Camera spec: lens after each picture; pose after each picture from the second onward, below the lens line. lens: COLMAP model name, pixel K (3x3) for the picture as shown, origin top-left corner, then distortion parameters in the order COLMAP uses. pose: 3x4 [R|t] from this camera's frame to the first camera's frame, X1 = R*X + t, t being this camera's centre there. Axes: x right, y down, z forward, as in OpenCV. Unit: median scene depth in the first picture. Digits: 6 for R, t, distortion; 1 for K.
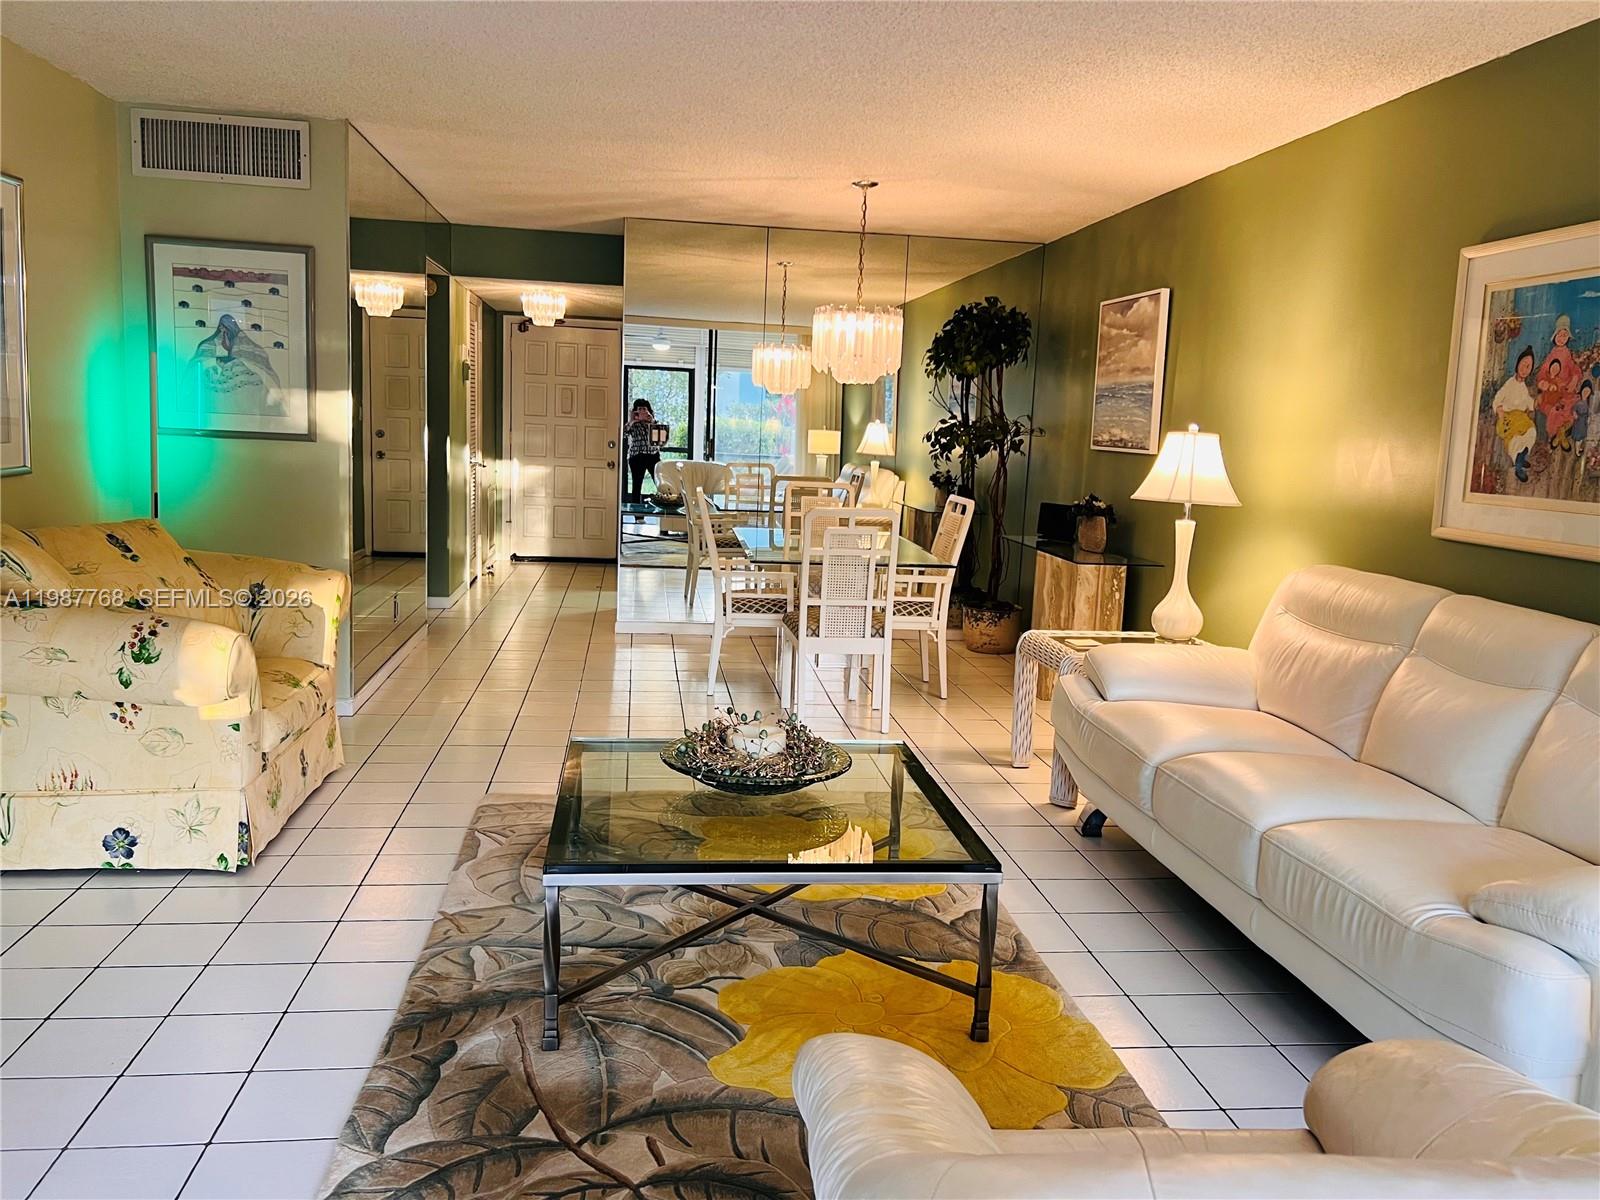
lens RADIAL K [[1208.0, 0, 800.0], [0, 1208.0, 600.0], [0, 0, 1]] dist [0.060581, -0.075887]
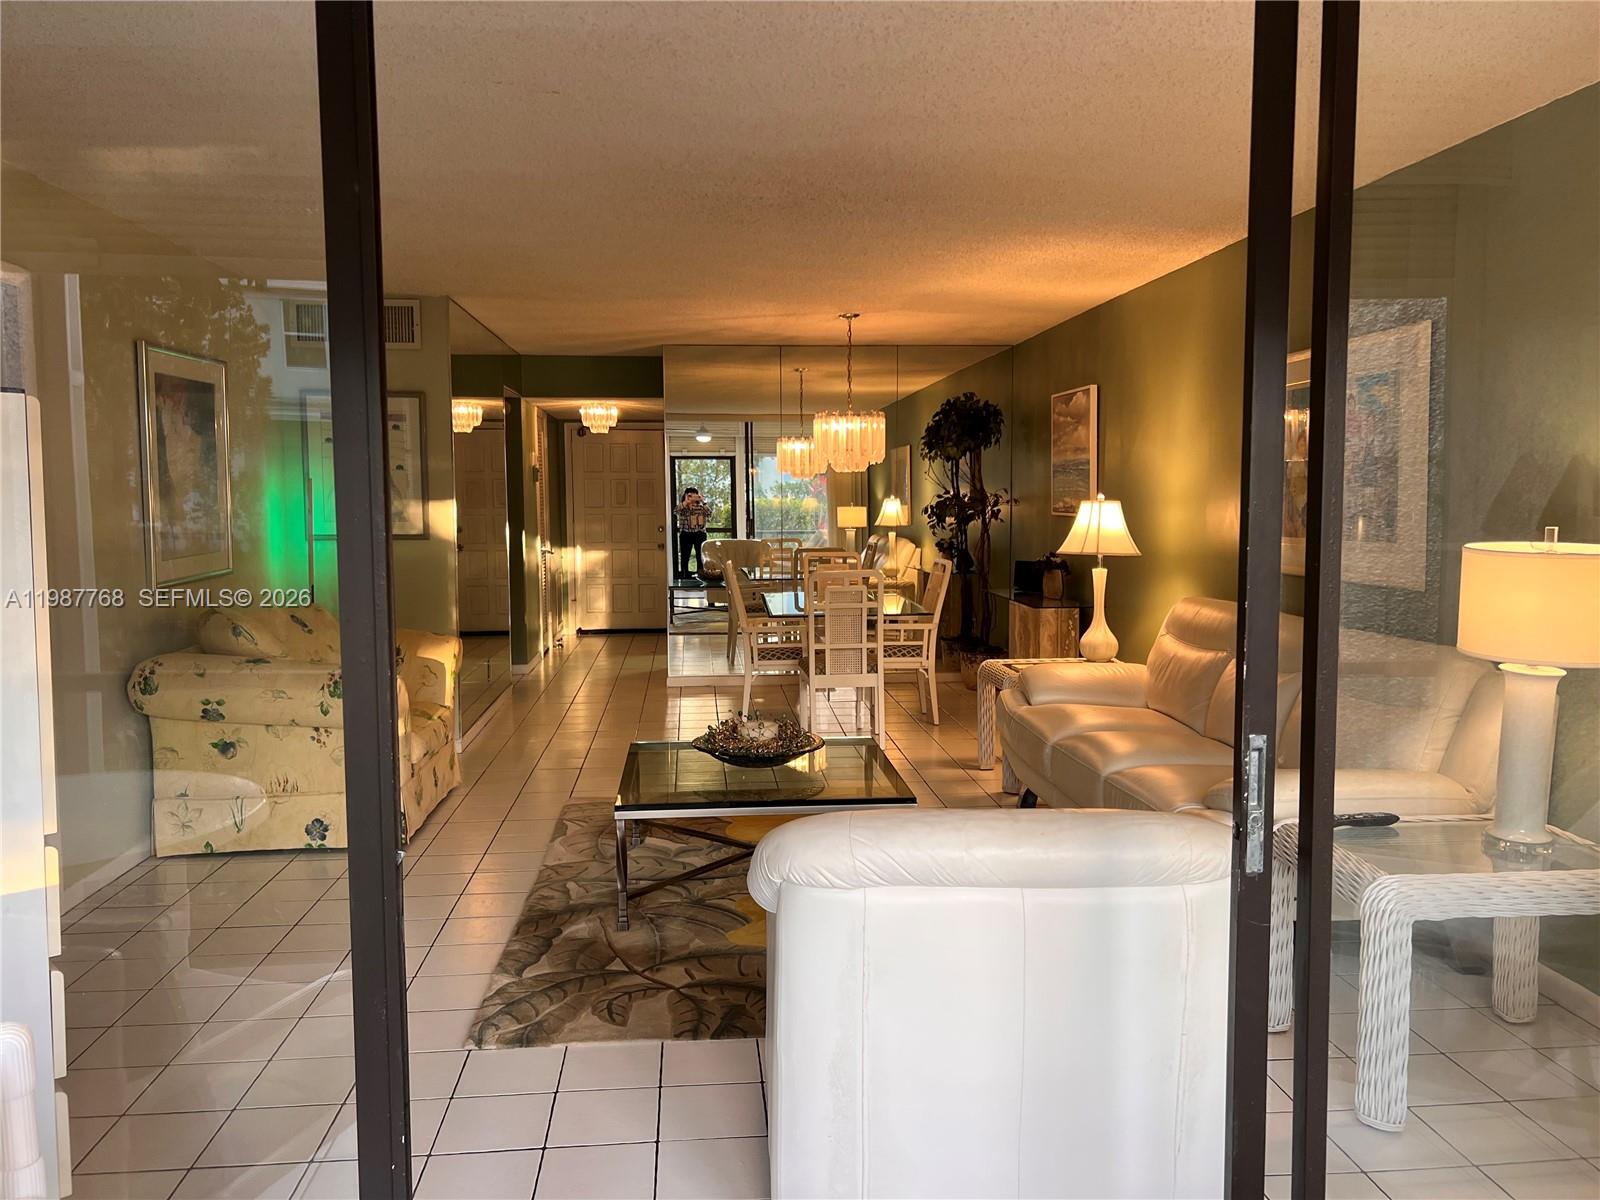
lens RADIAL K [[1208.0, 0, 800.0], [0, 1208.0, 600.0], [0, 0, 1]] dist [0.060581, -0.075887]
pose [[0.997860, -0.045799, -0.046661, 0.058329], [0.042882, 0.997172, -0.061722, 0.033412], [0.049356, 0.059589, 0.997002, -0.290530]]
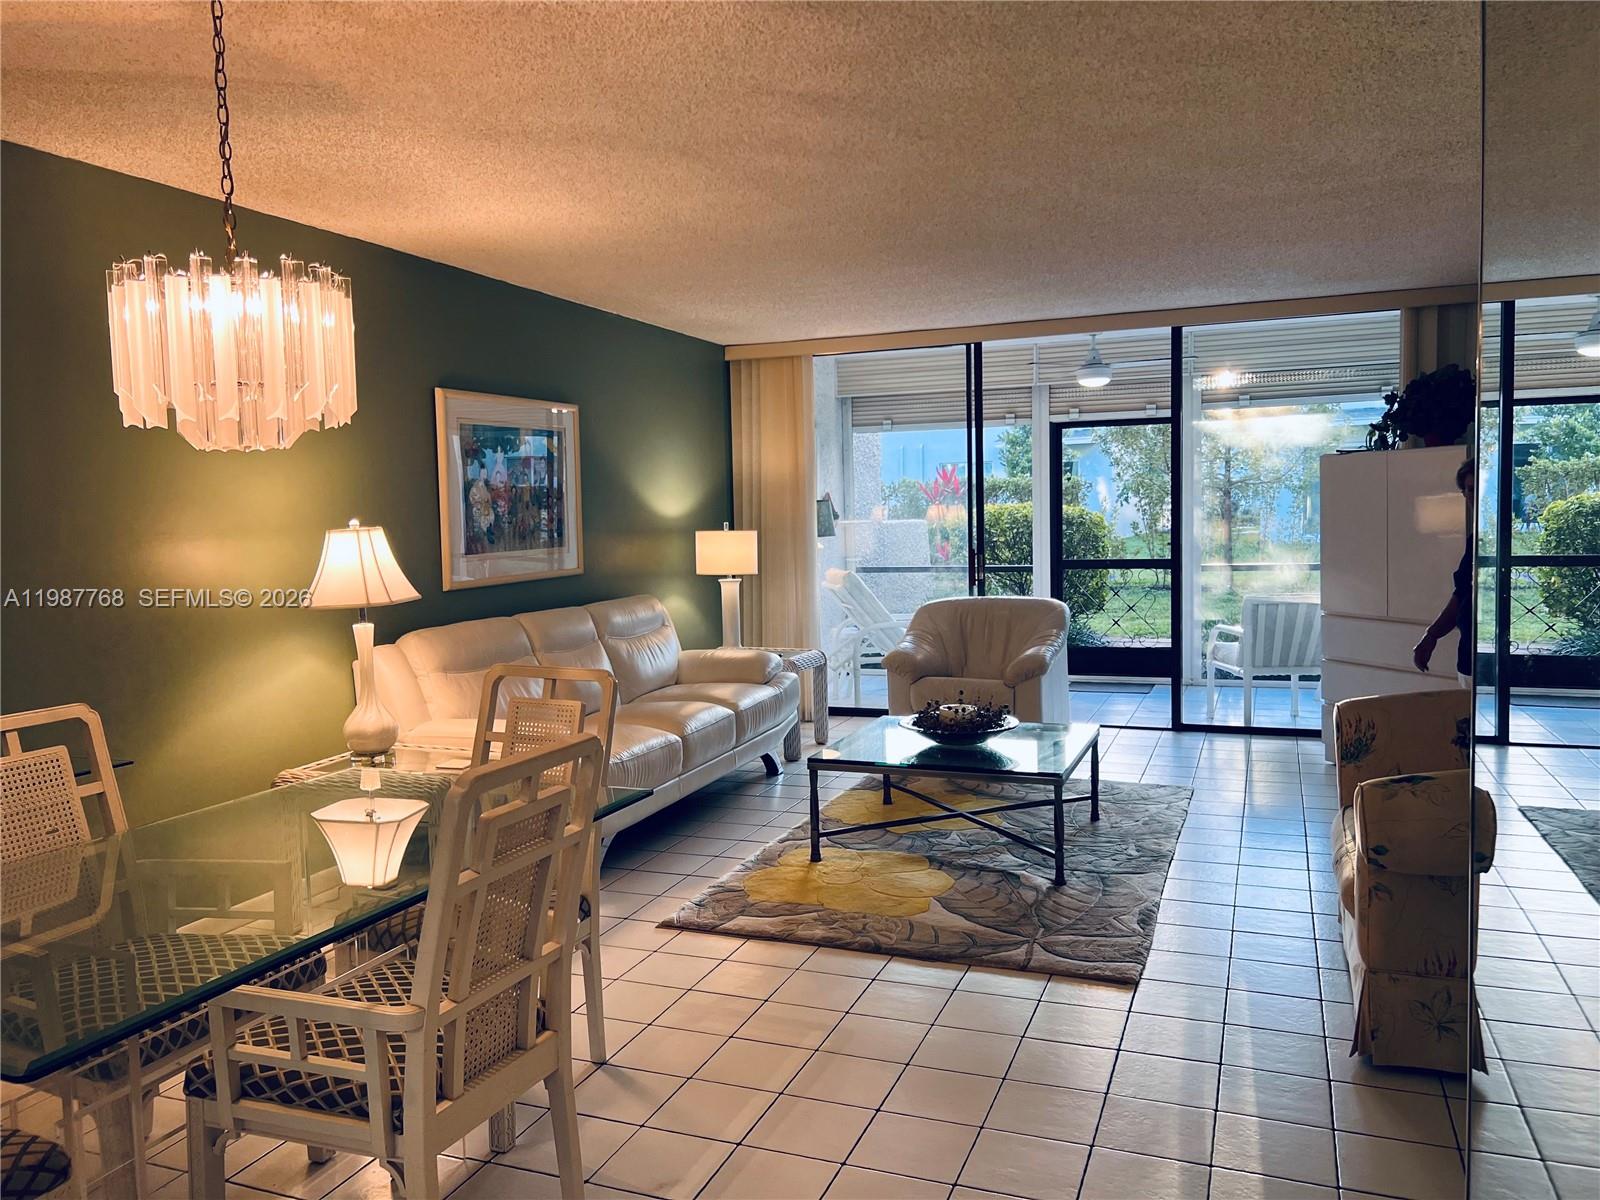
lens RADIAL K [[1208.0, 0, 800.0], [0, 1208.0, 600.0], [0, 0, 1]] dist [0.060581, -0.075887]
pose [[-0.876462, -0.057762, 0.477993, -0.405885], [0.055499, 0.974039, 0.219471, -0.261957], [-0.478261, 0.218886, -0.850503, 1.615325]]
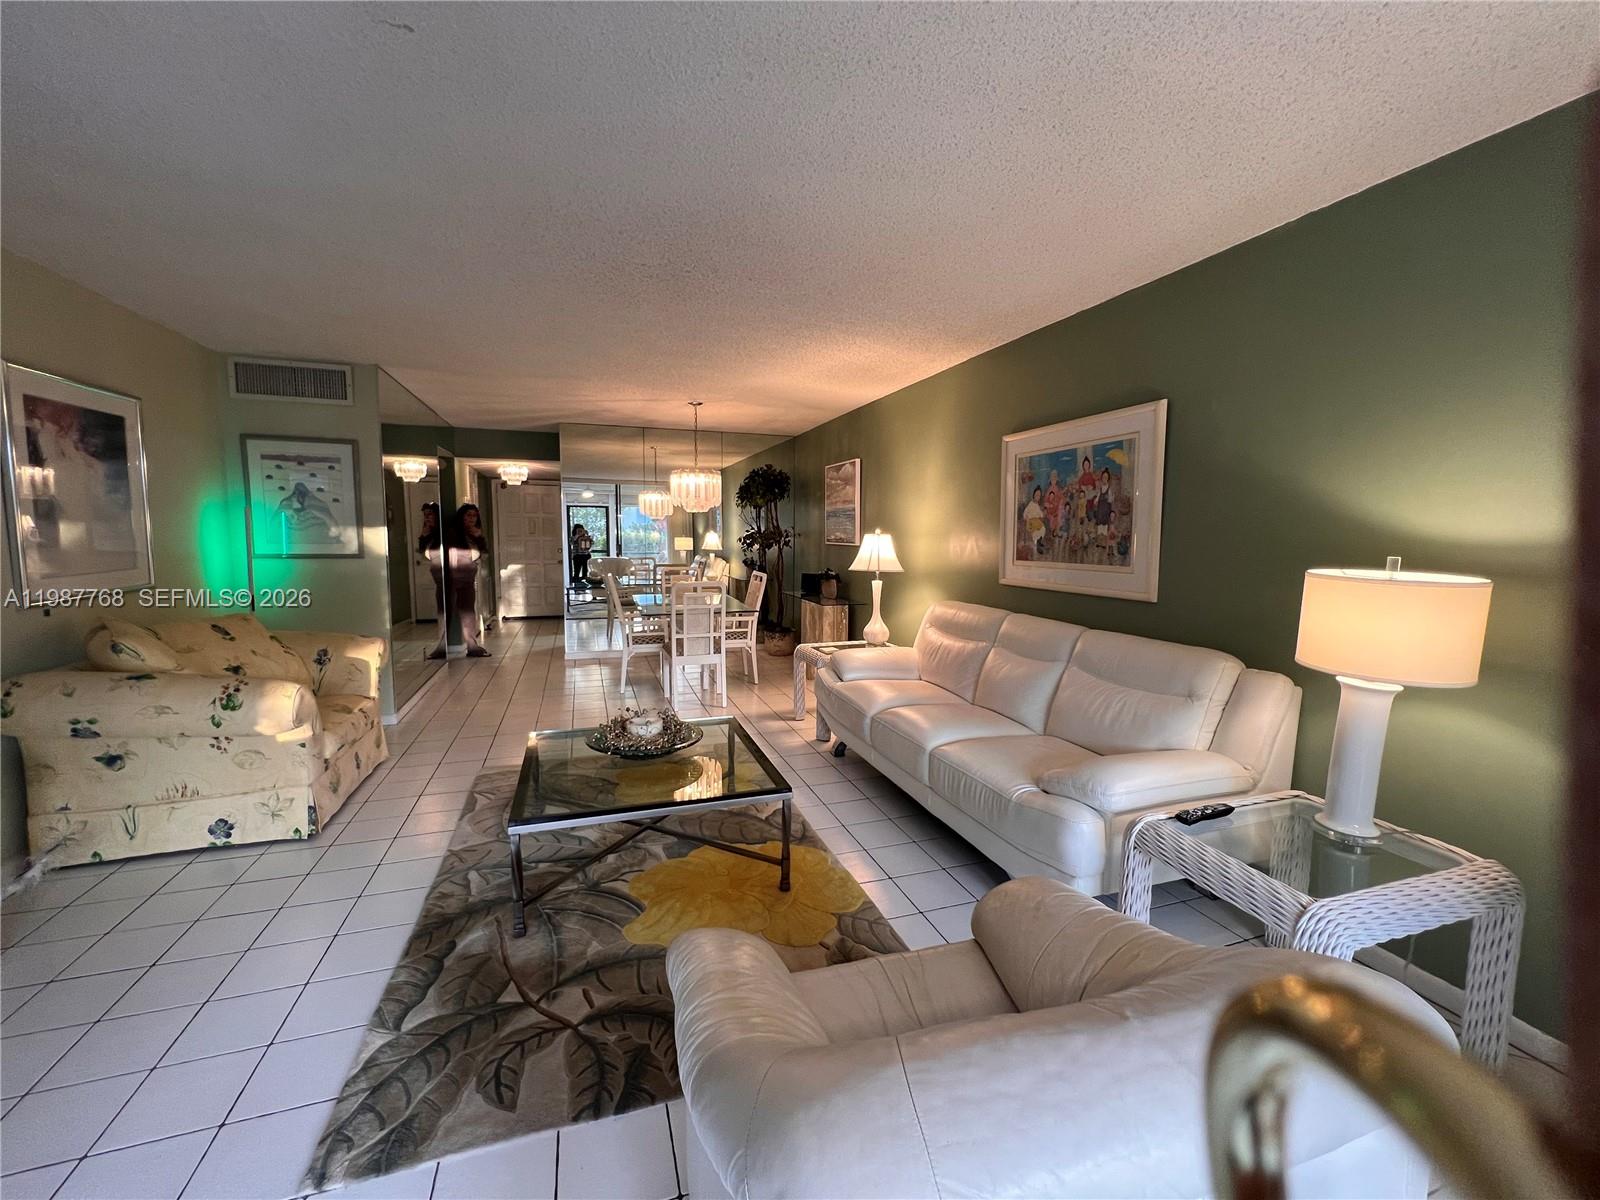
lens RADIAL K [[641.7, 0, 800.9], [0, 641.7, 603.9], [0, 0, 1]] dist [0.000906, 0.000128]
pose [[0.980093, -0.056278, 0.190394, 0.010857], [0.062393, 0.997706, -0.026273, -0.010729], [-0.188478, 0.037630, 0.981356, 0.050931]]
